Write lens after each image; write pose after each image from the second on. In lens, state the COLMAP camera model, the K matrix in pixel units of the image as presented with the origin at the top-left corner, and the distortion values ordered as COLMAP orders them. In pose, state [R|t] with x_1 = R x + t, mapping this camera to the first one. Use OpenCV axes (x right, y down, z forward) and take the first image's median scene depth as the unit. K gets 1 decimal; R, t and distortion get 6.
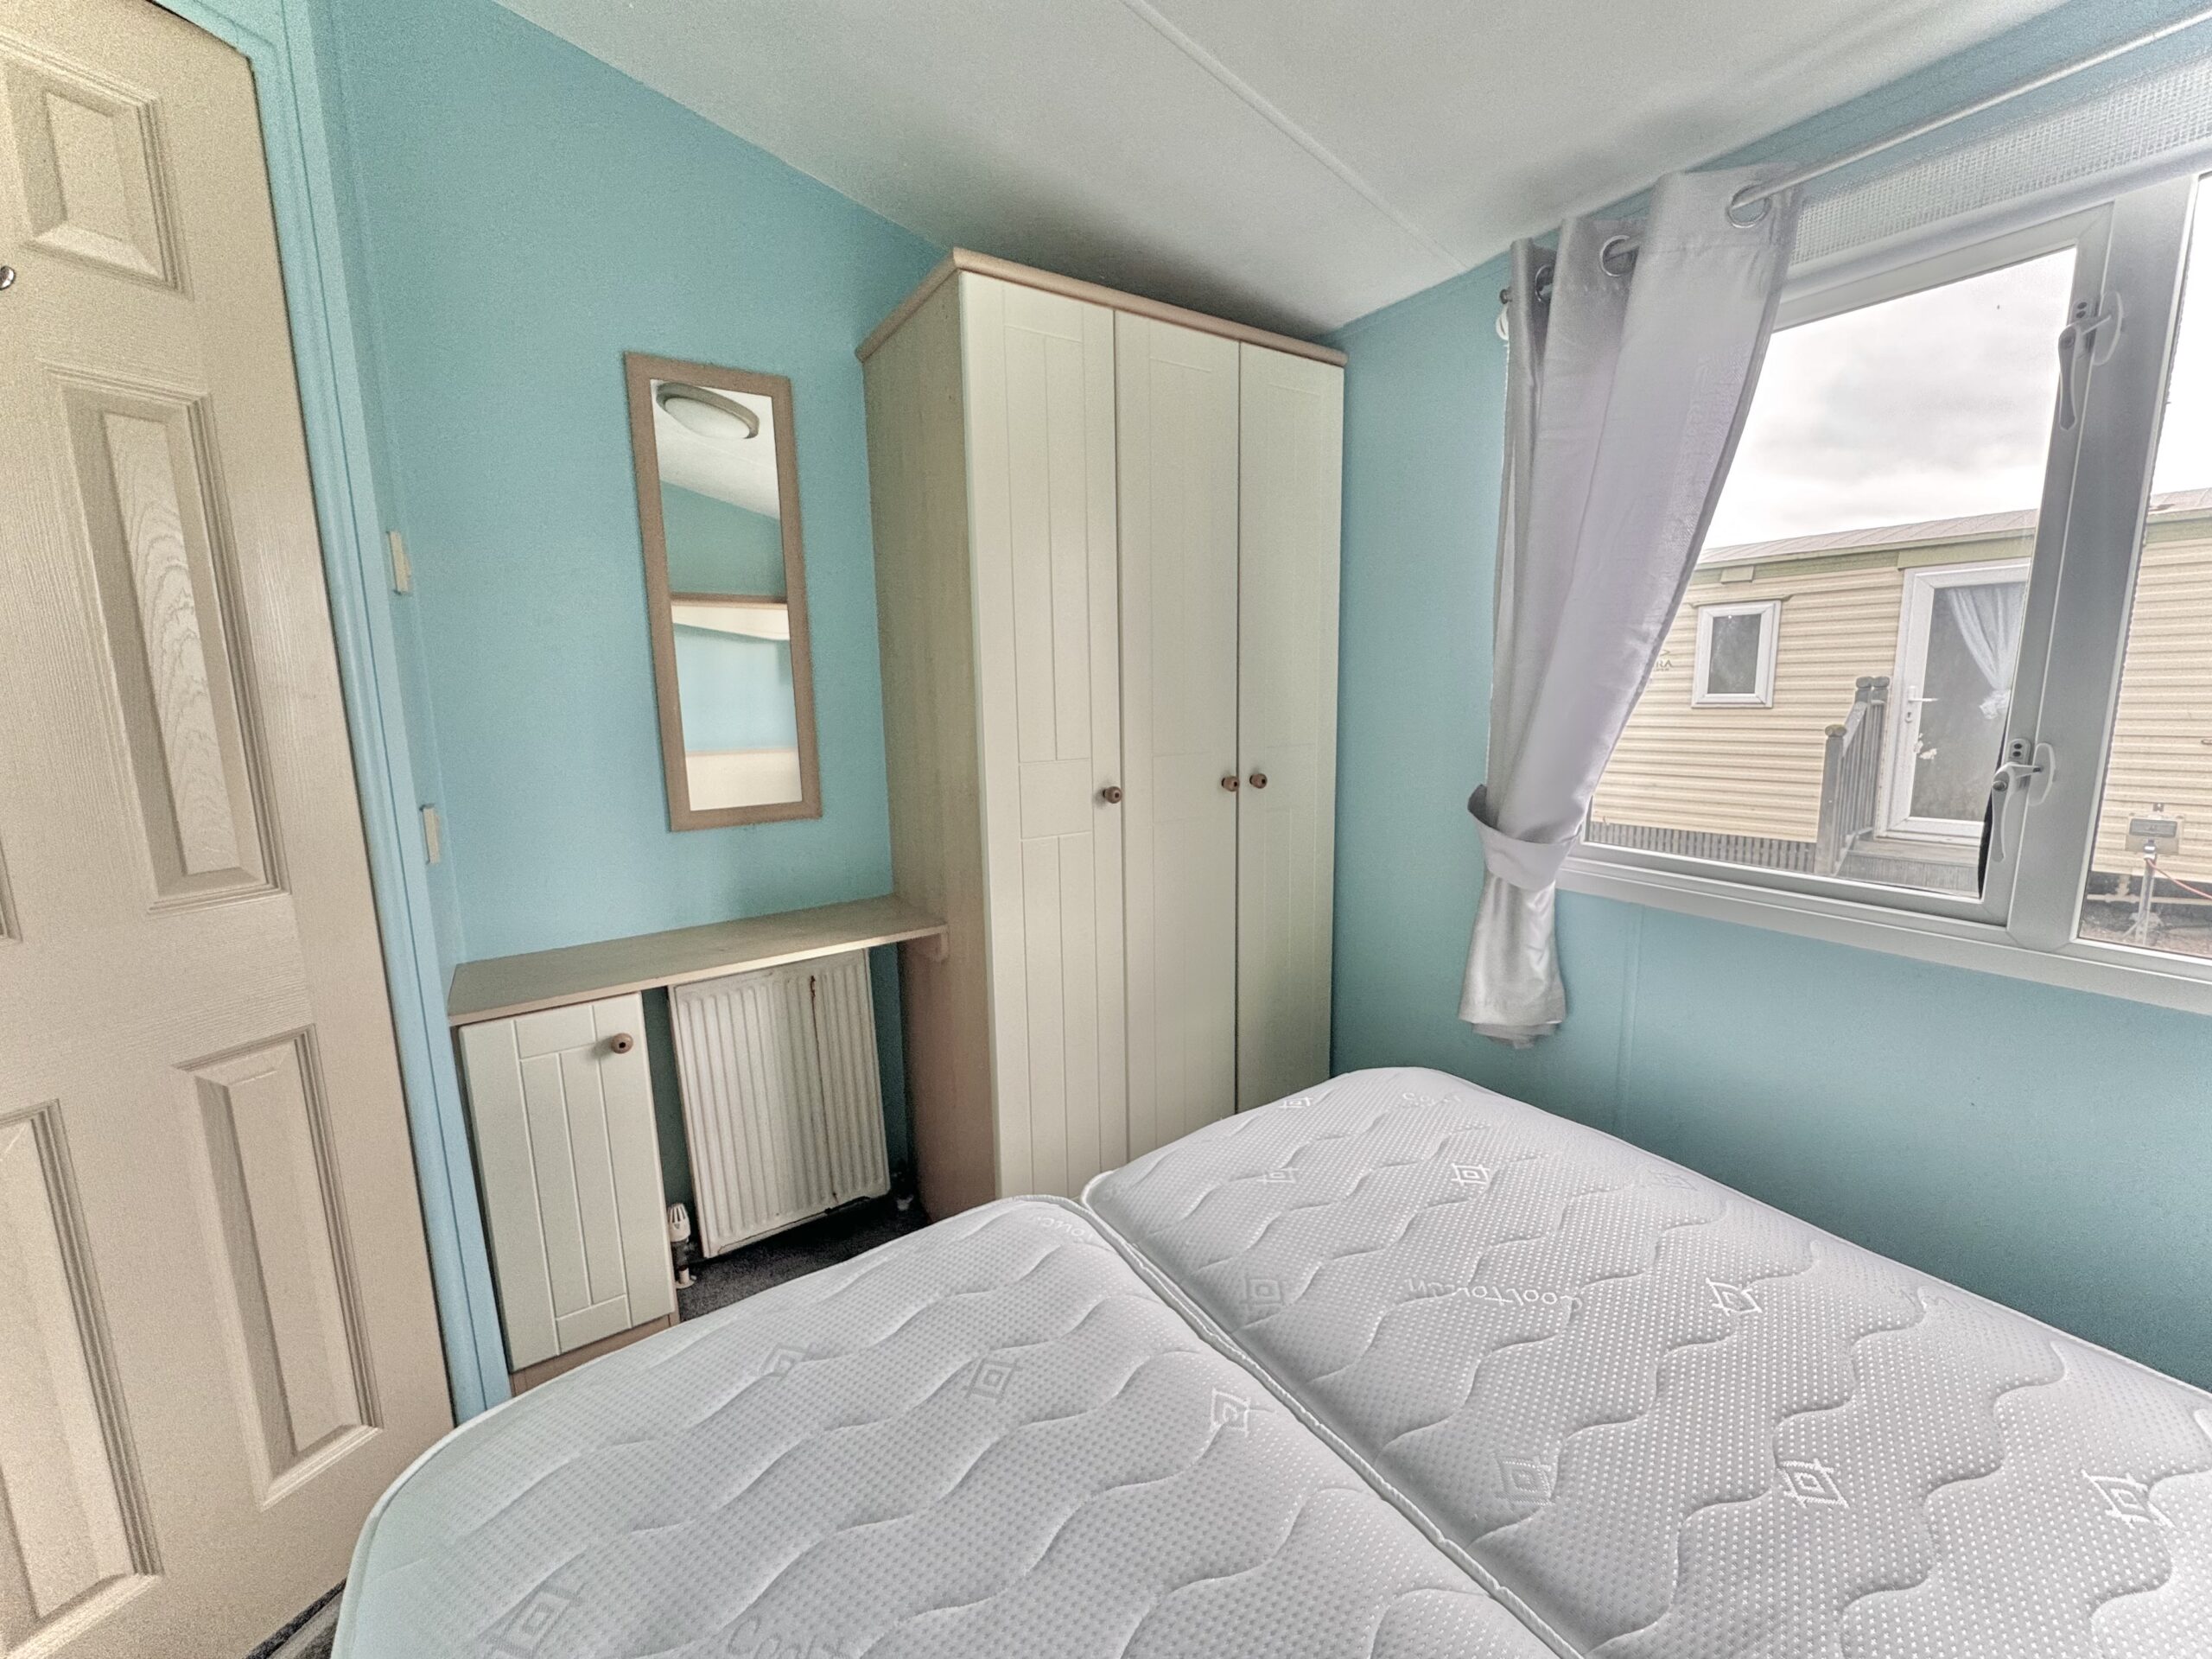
lens RADIAL K [[879.1, 0, 1106.6], [0, 879.1, 821.2], [0, 0, 1]] dist [-0.001775, -0.000074]
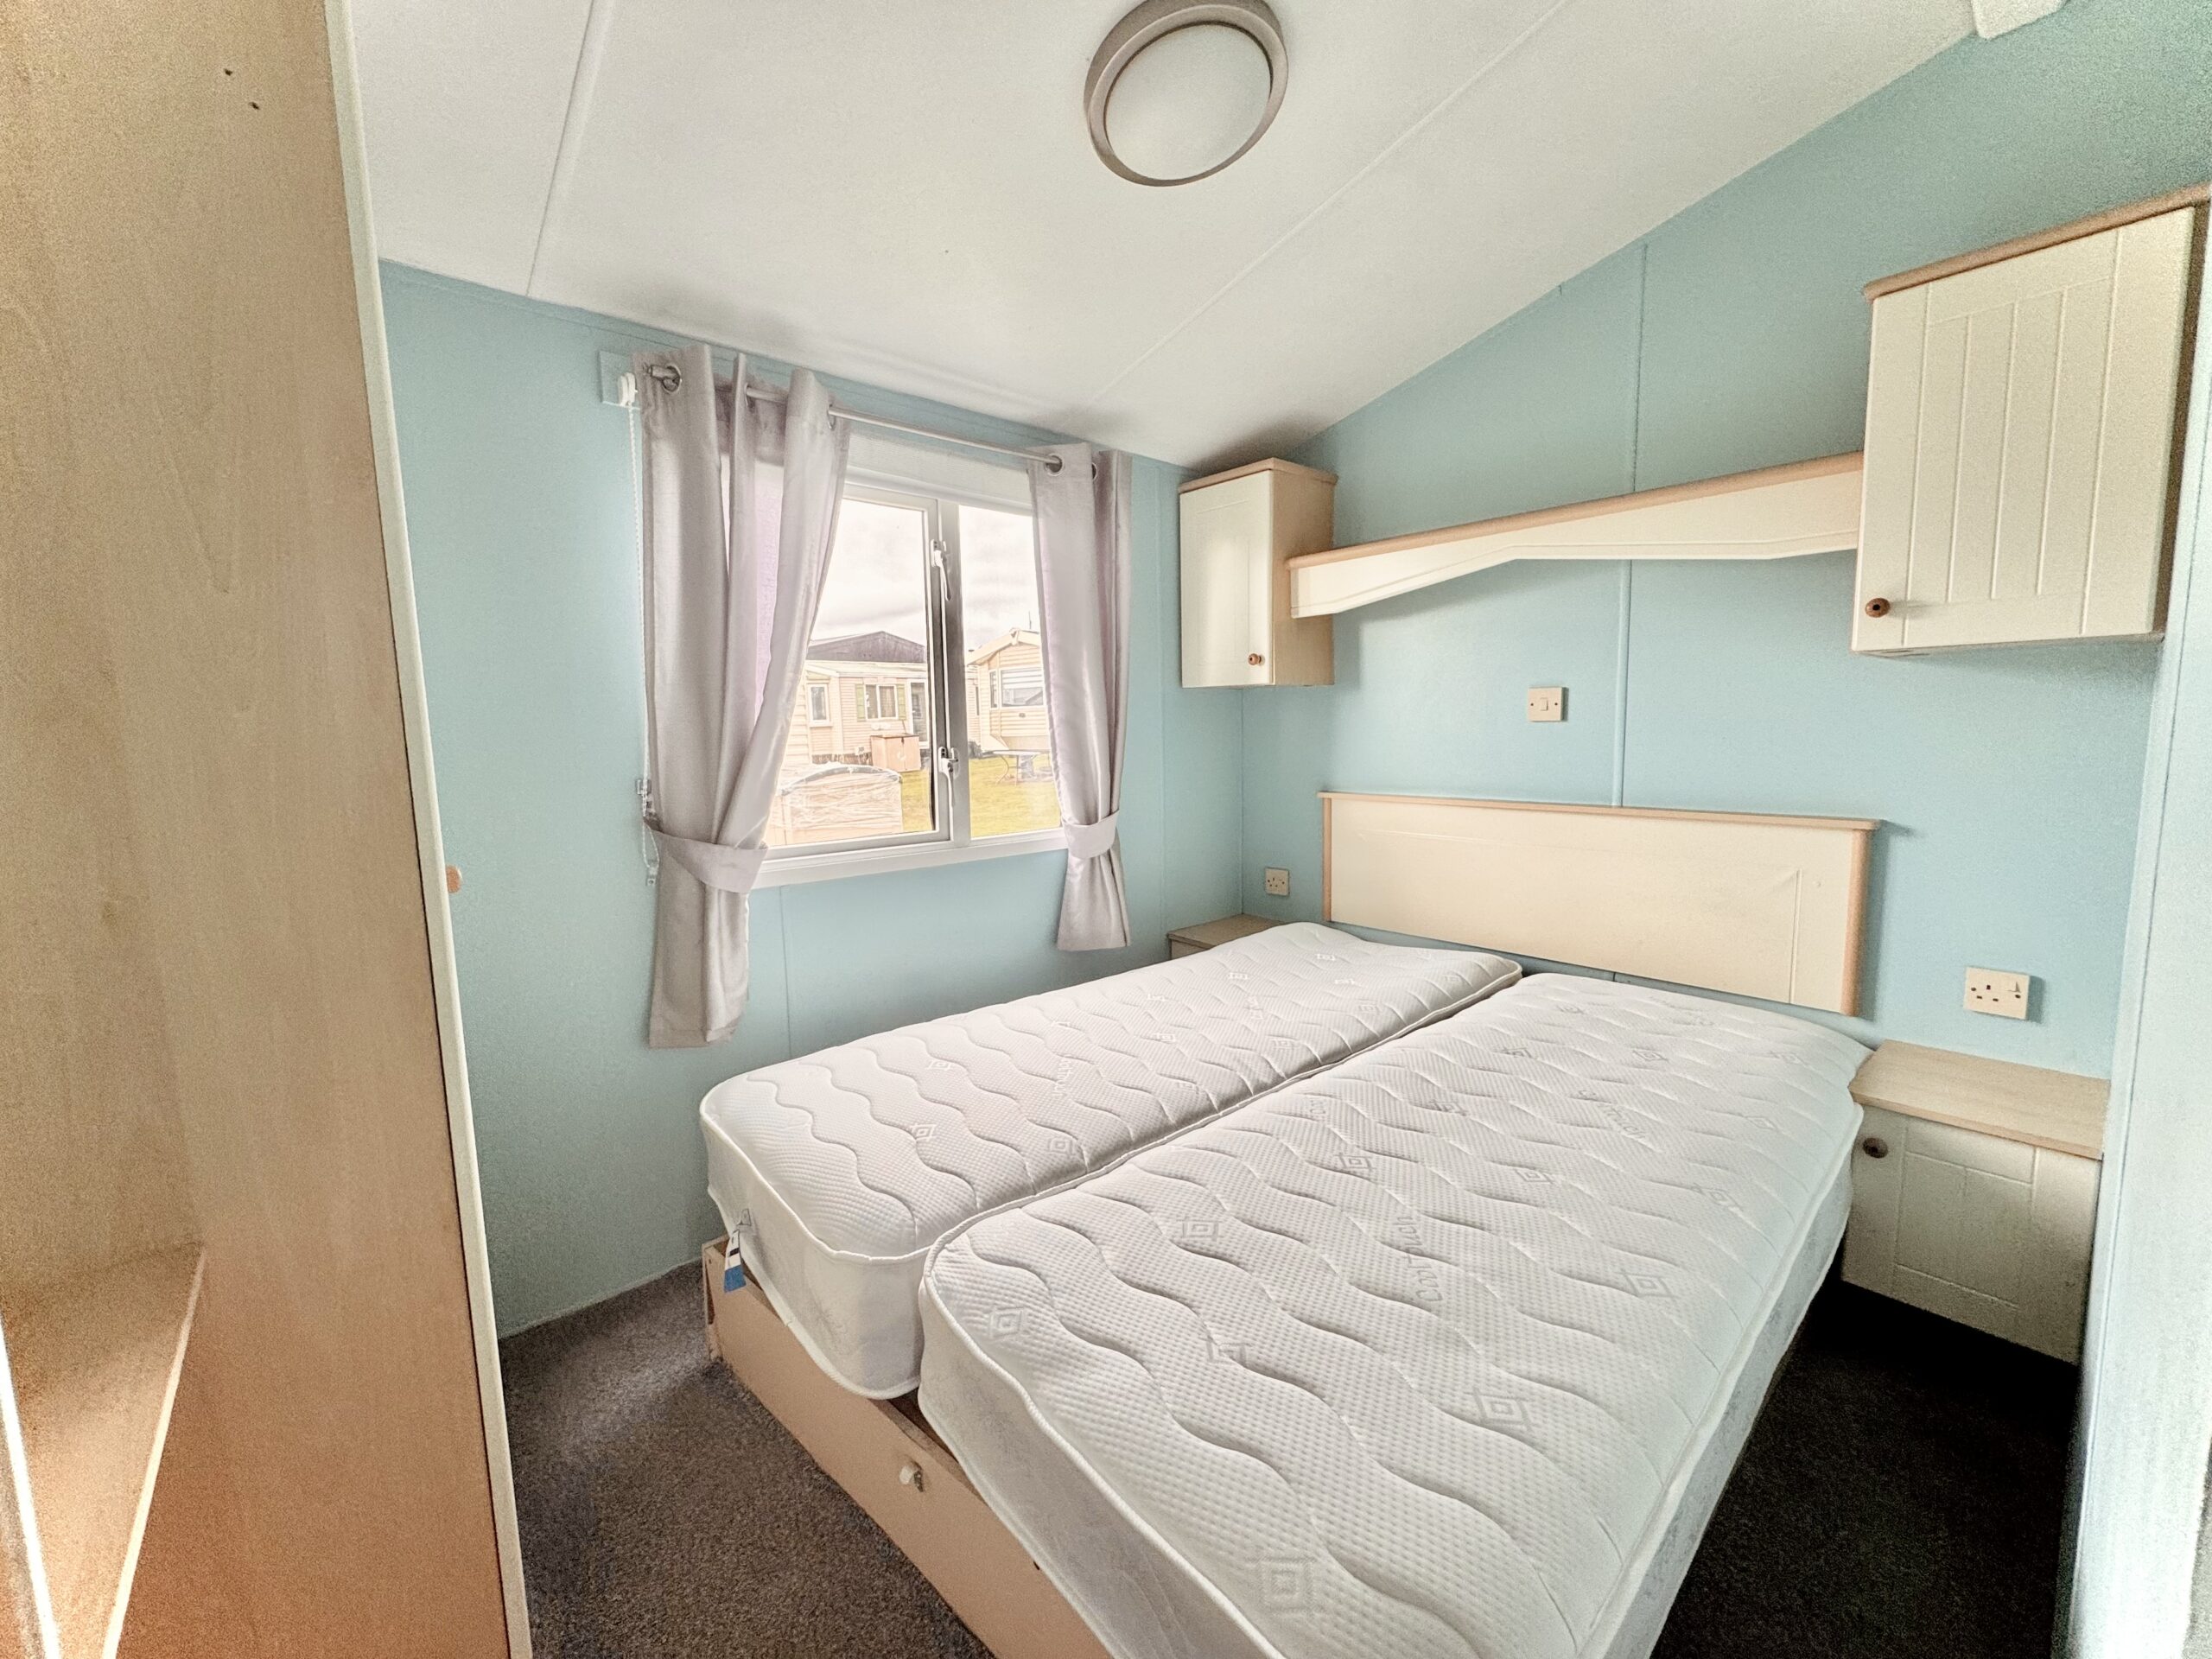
lens RADIAL K [[879.1, 0, 1106.6], [0, 879.1, 821.2], [0, 0, 1]] dist [-0.001775, -0.000074]
pose [[-0.135480, -0.091155, 0.986578, -0.945435], [0.183341, 0.976255, 0.115378, -0.082324], [-0.973669, 0.196511, -0.115550, 0.835778]]
